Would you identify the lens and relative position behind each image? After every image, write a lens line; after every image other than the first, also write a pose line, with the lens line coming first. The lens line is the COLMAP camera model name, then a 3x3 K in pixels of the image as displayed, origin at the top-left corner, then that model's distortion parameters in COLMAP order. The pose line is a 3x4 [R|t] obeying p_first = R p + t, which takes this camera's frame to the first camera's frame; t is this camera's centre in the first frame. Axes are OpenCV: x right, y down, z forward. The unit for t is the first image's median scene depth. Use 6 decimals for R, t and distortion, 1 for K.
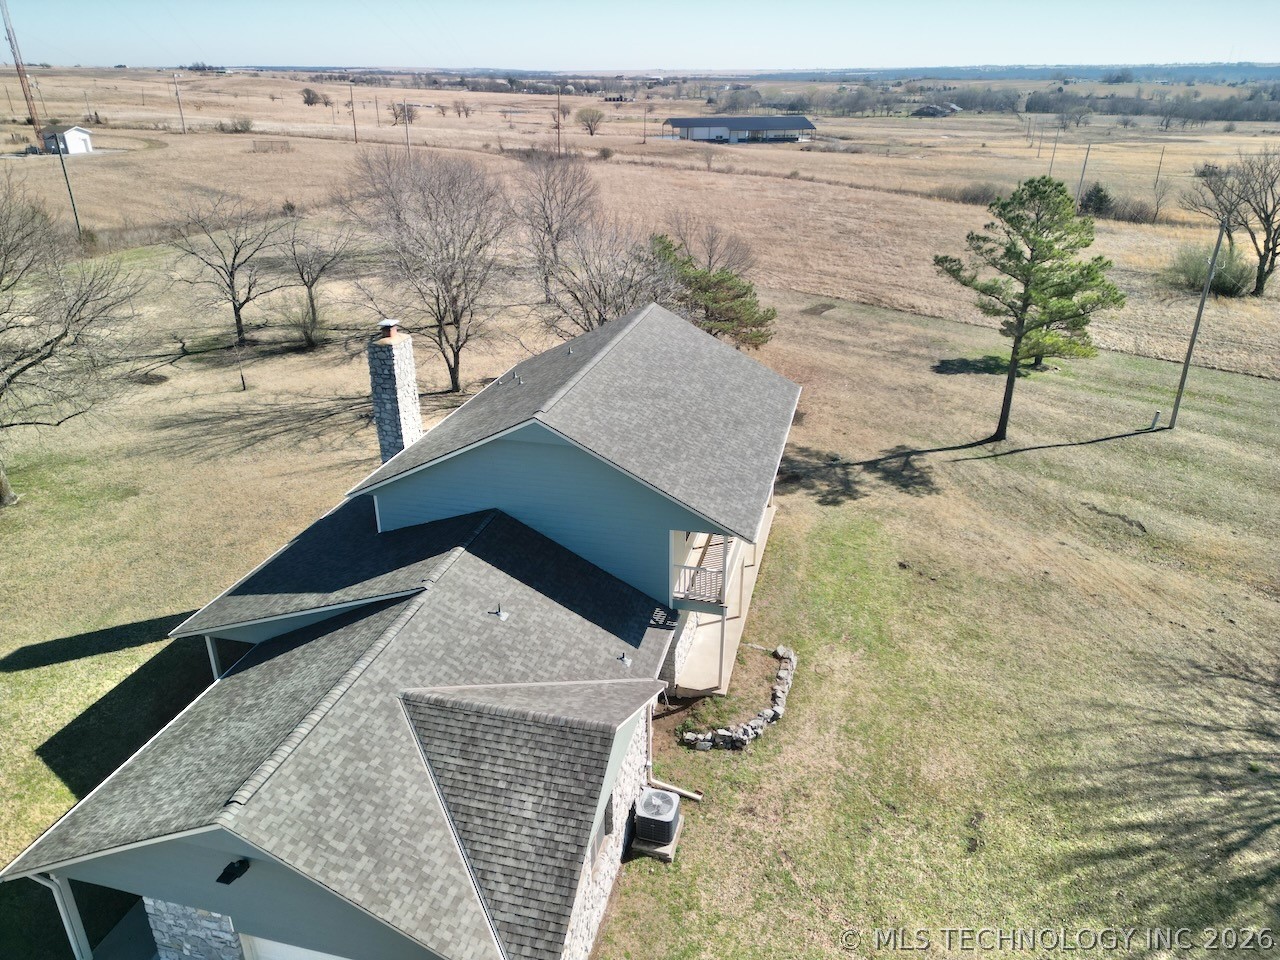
lens RADIAL K [[893.1, 0, 647.9], [0, 893.1, 459.3], [0, 0, 1]] dist [0.073140, -0.064180]
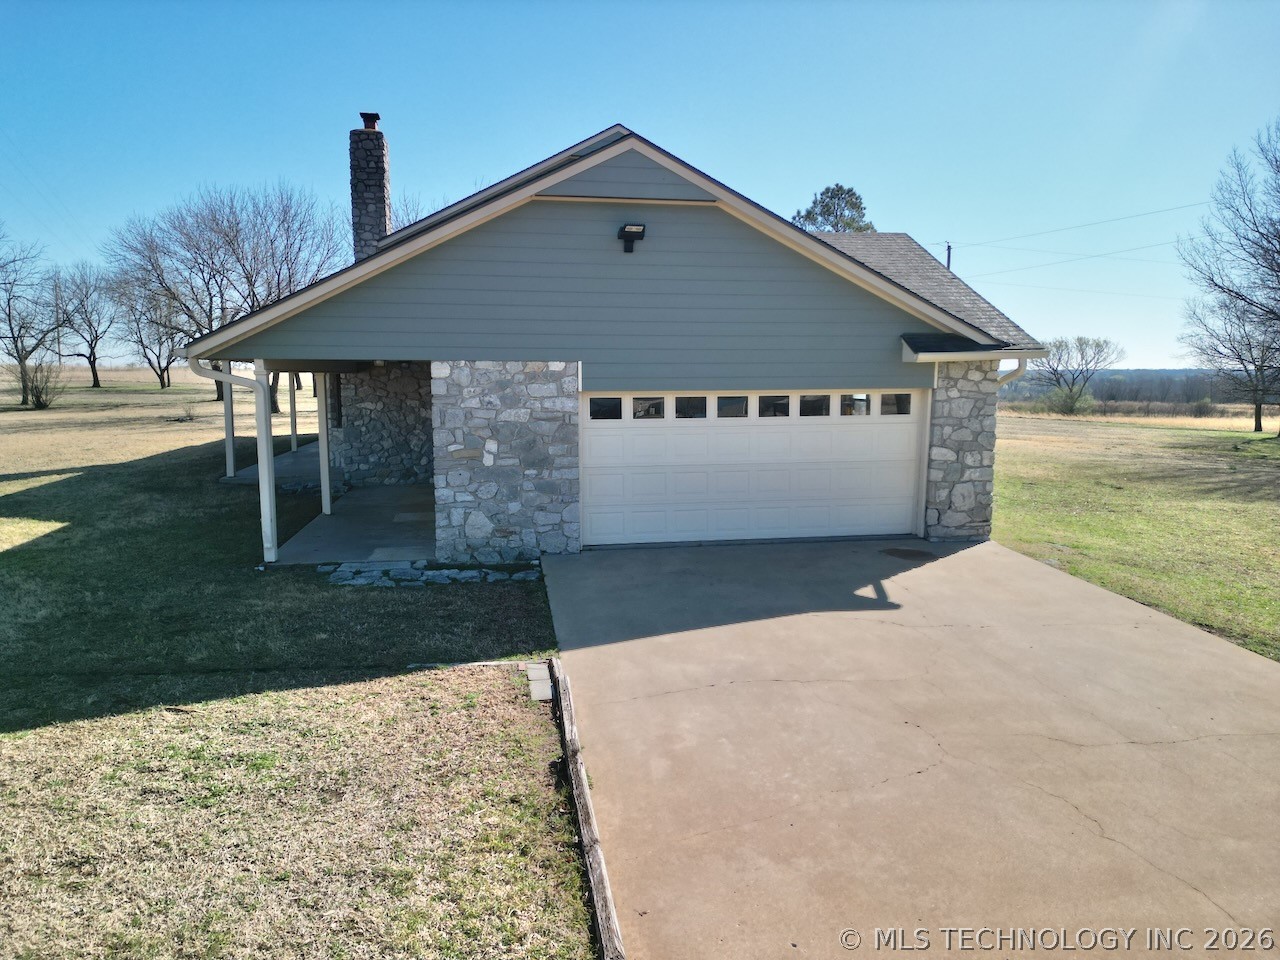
lens RADIAL K [[893.1, 0, 643.4], [0, 893.1, 479.5], [0, 0, 1]] dist [0.073140, -0.064180]
pose [[0.918817, -0.038293, 0.392822, -0.306736], [0.149421, 0.954949, -0.256409, 0.344153], [-0.365306, 0.294289, 0.883145, 0.170708]]
